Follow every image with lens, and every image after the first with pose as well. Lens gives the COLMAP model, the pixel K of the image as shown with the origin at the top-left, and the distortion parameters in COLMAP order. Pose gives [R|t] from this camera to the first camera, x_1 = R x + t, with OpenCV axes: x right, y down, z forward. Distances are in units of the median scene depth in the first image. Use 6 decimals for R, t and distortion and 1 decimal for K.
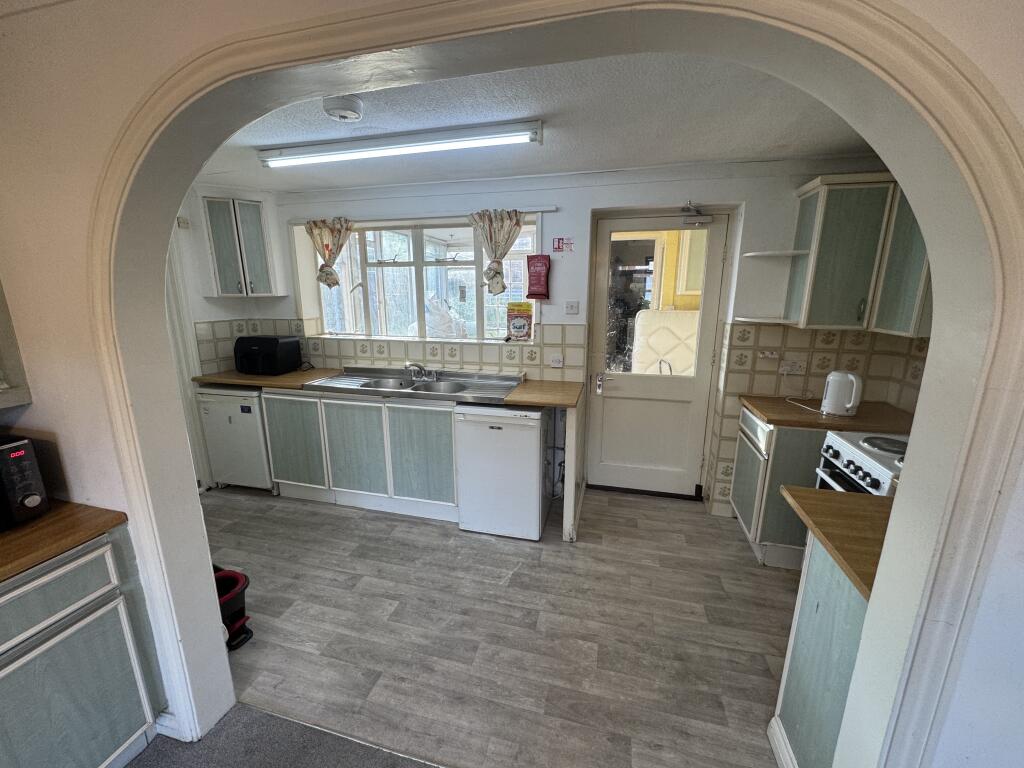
lens RADIAL K [[409.9, 0, 511.6], [0, 409.9, 382.4], [0, 0, 1]] dist [0.003357, 0.000000]
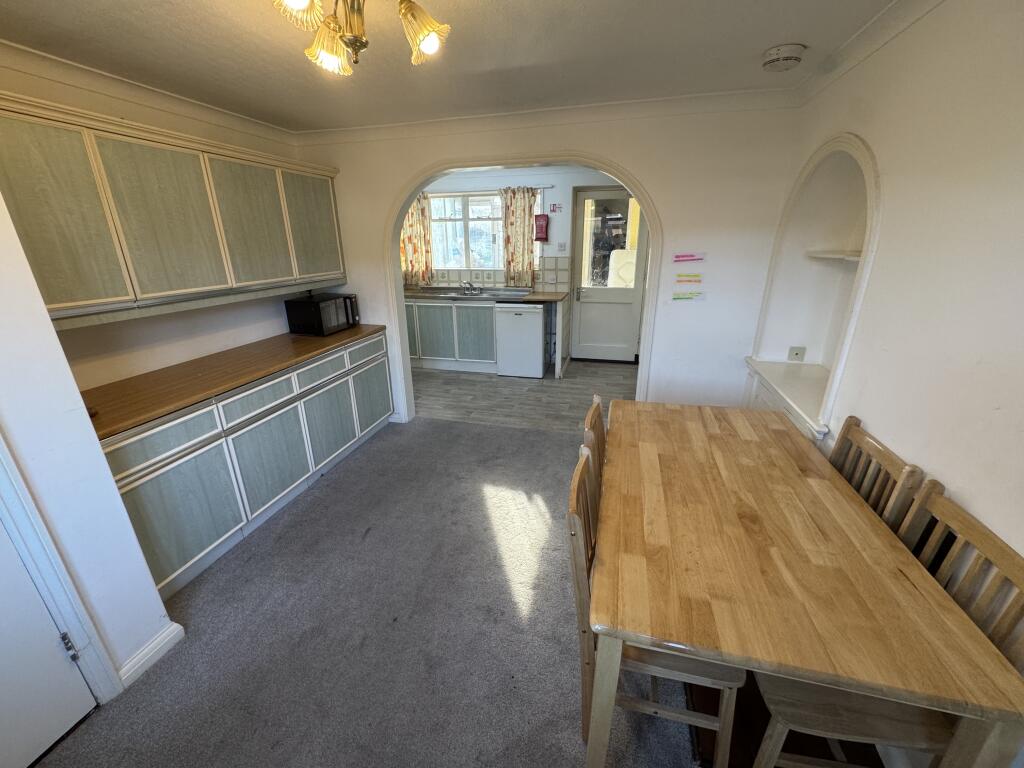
lens RADIAL K [[409.9, 0, 510.0], [0, 409.9, 383.7], [0, 0, 1]] dist [0.003357, 0.000000]
pose [[0.999923, -0.009702, -0.007735, -0.059713], [0.010570, 0.992540, 0.121456, 0.180767], [0.006499, -0.121529, 0.992567, -0.785428]]
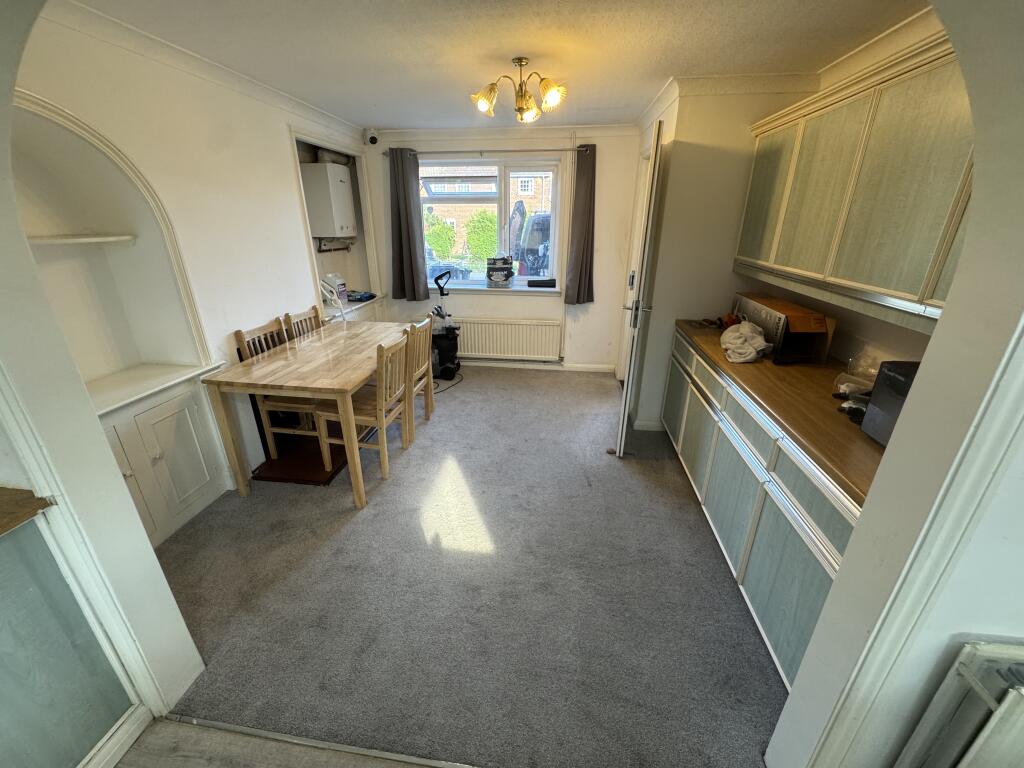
lens RADIAL K [[409.9, 0, 508.9], [0, 409.9, 384.9], [0, 0, 1]] dist [0.003357, 0.000000]
pose [[-0.993341, 0.037348, -0.108989, -0.111361], [-0.031597, 0.821413, 0.569458, -0.445130], [0.110793, 0.569110, -0.814763, 2.027189]]
